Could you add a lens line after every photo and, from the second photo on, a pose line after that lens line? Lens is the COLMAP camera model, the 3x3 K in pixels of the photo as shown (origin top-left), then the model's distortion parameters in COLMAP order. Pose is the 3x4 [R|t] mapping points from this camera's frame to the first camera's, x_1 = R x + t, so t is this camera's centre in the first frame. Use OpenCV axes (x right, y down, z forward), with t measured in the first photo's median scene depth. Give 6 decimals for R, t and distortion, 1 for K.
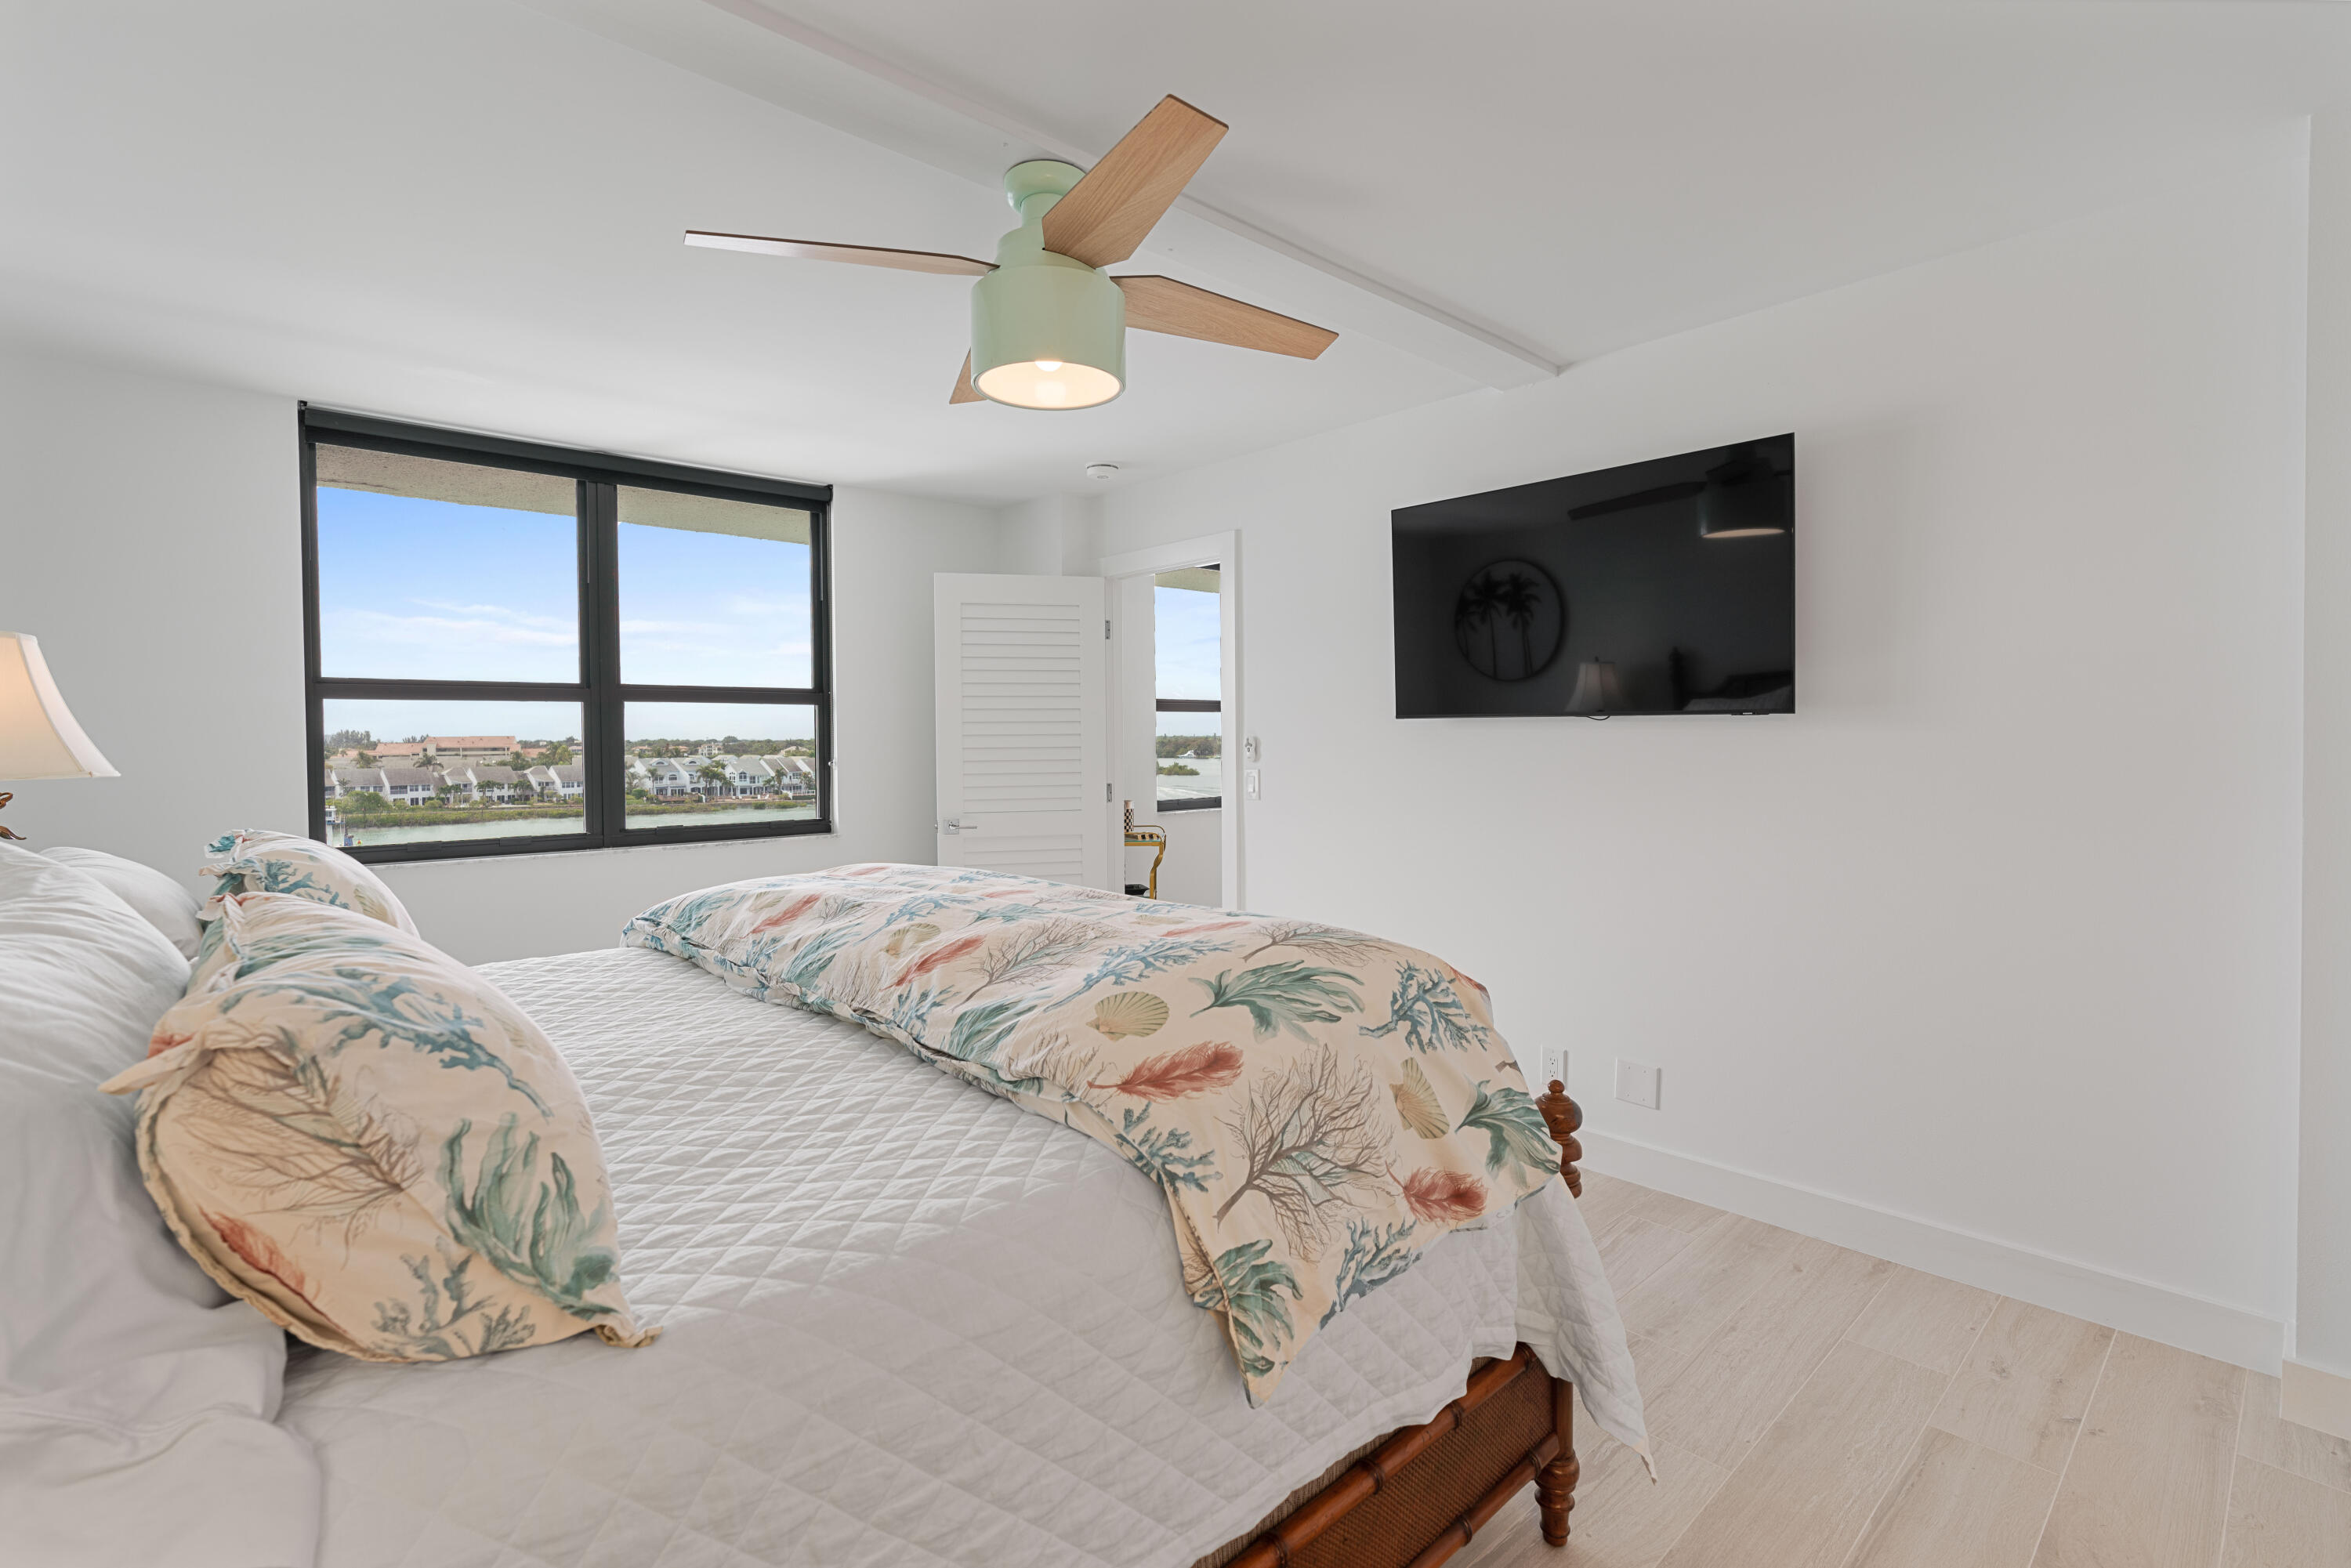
lens RADIAL K [[1058.4, 0, 1174.6], [0, 1058.4, 732.8], [0, 0, 1]] dist [0.000025, 0.000189]
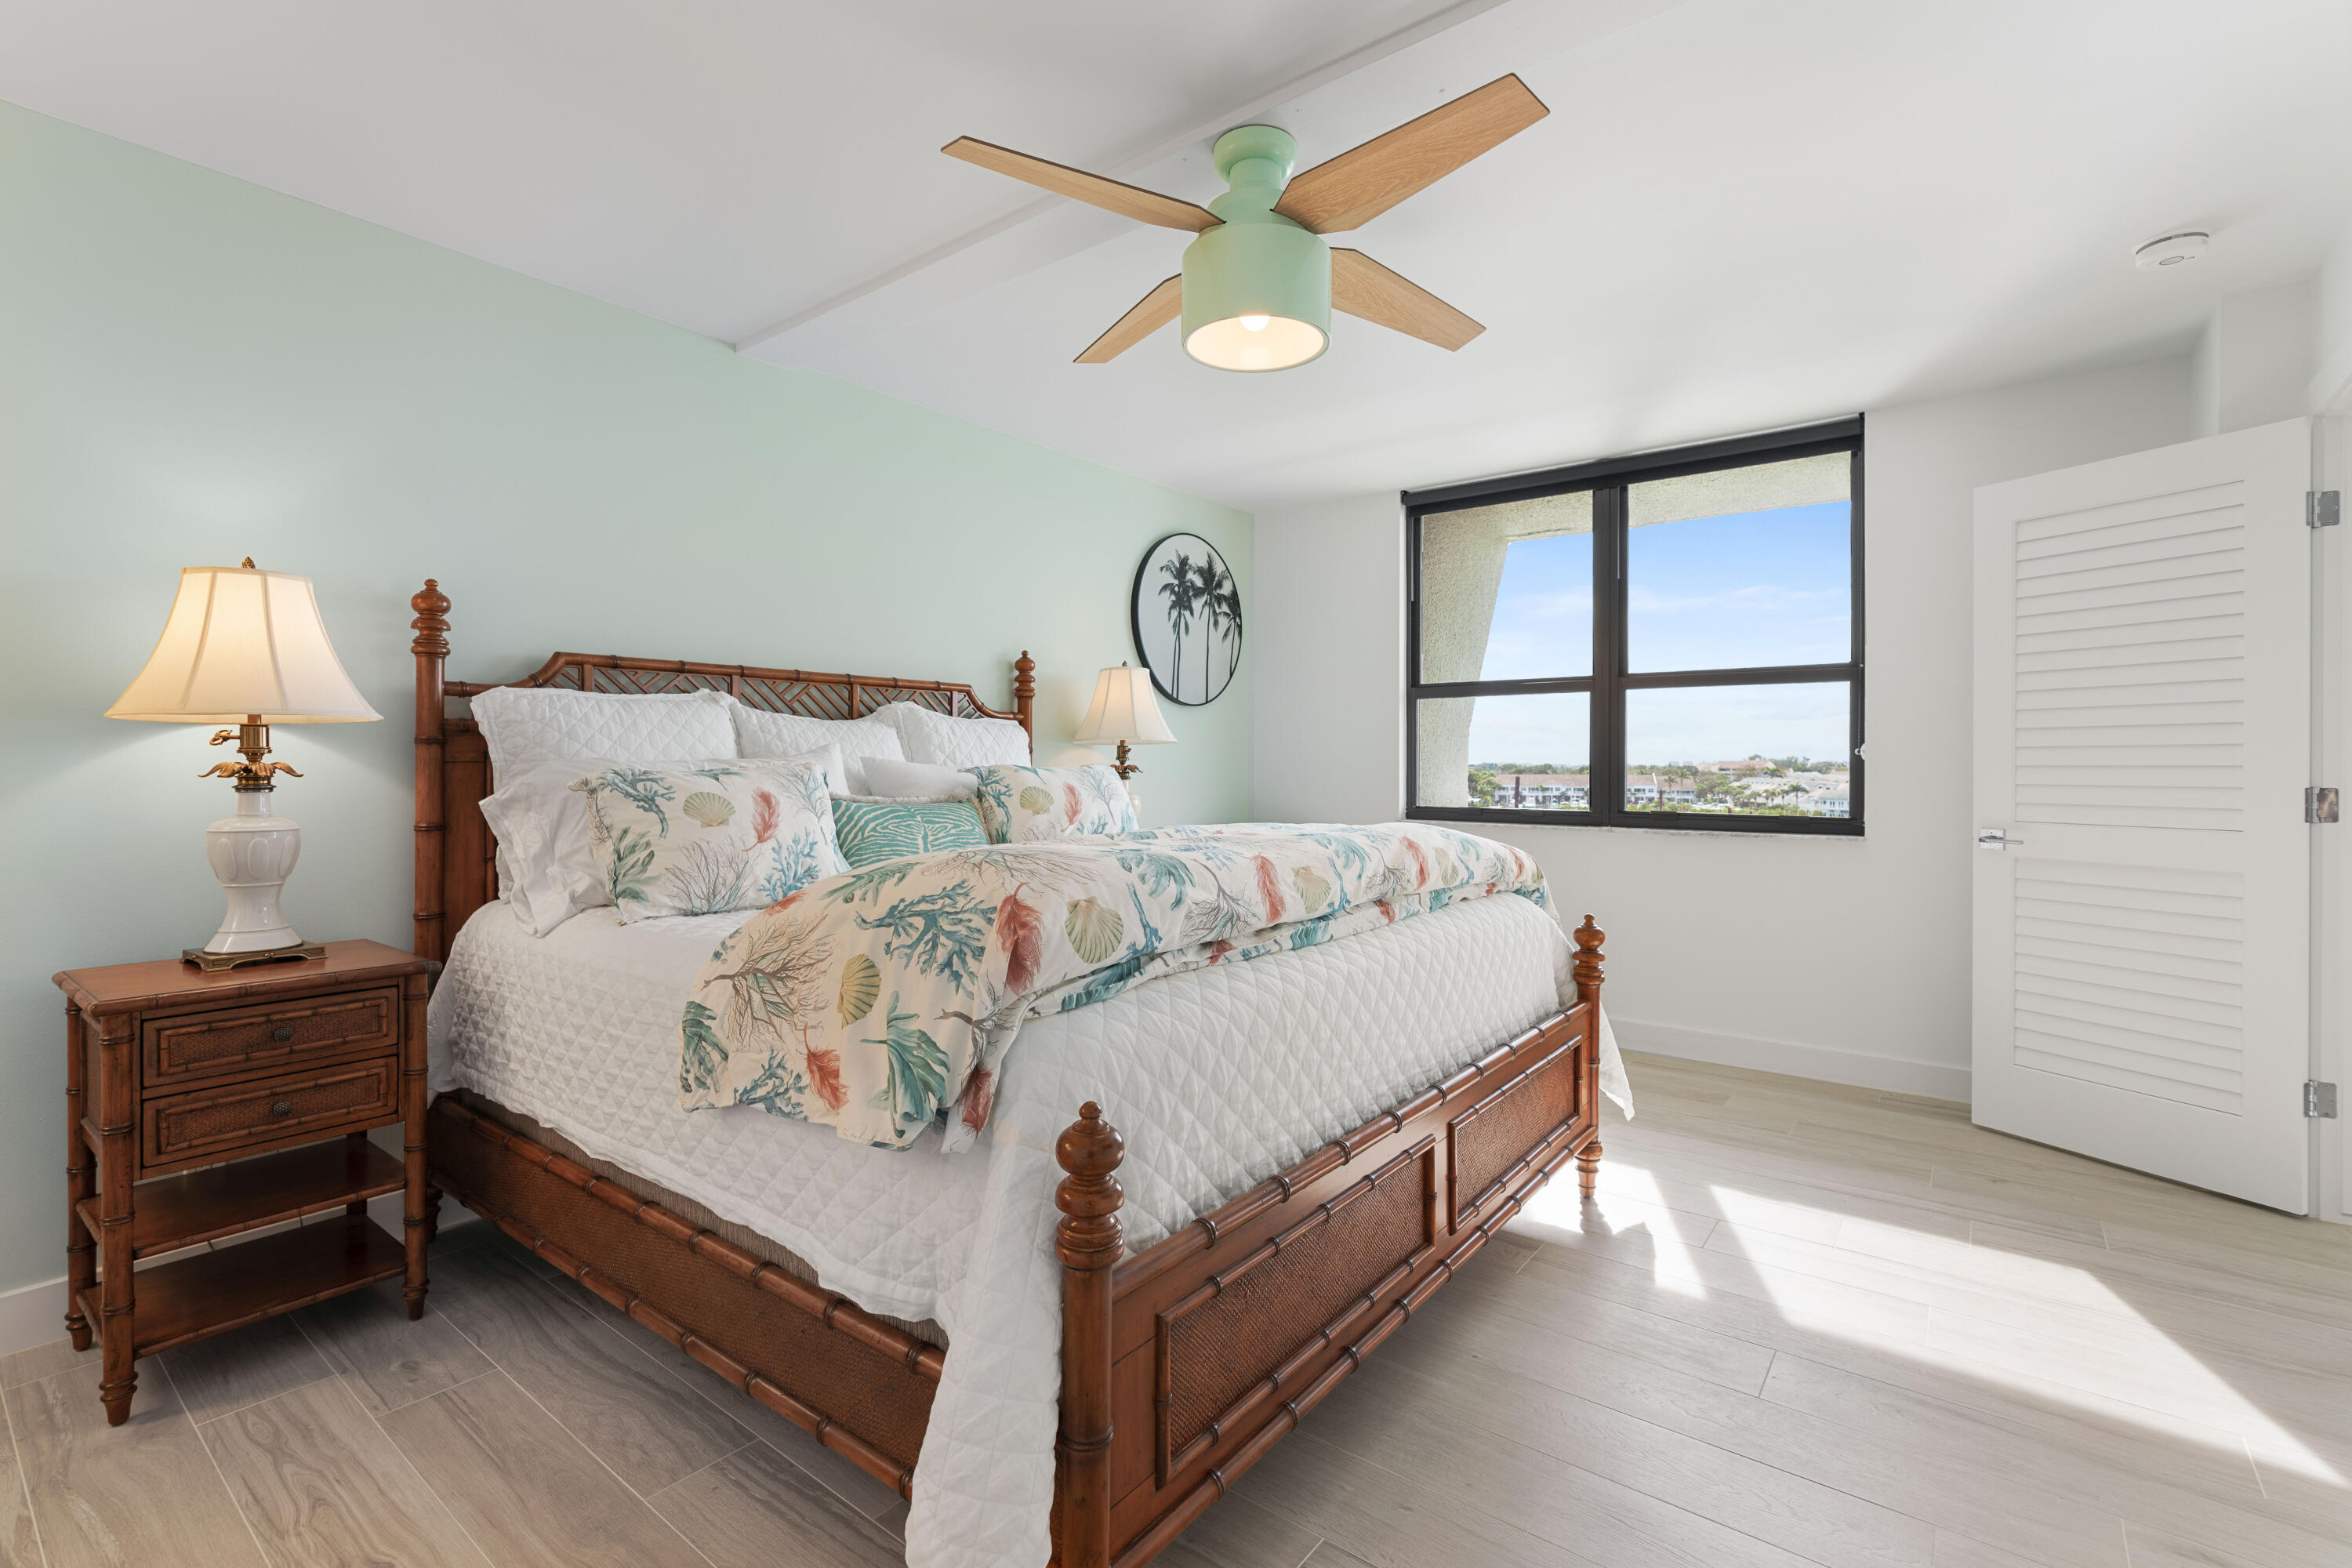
lens RADIAL K [[1054.6, 0, 1176.9], [0, 1054.6, 758.1], [0, 0, 1]] dist [-0.004645, 0.000179]
pose [[0.181926, 0.001942, -0.983310, 0.439597], [-0.001382, 0.999998, 0.001719, 0.038418], [0.983311, 0.001047, 0.181928, 0.377420]]
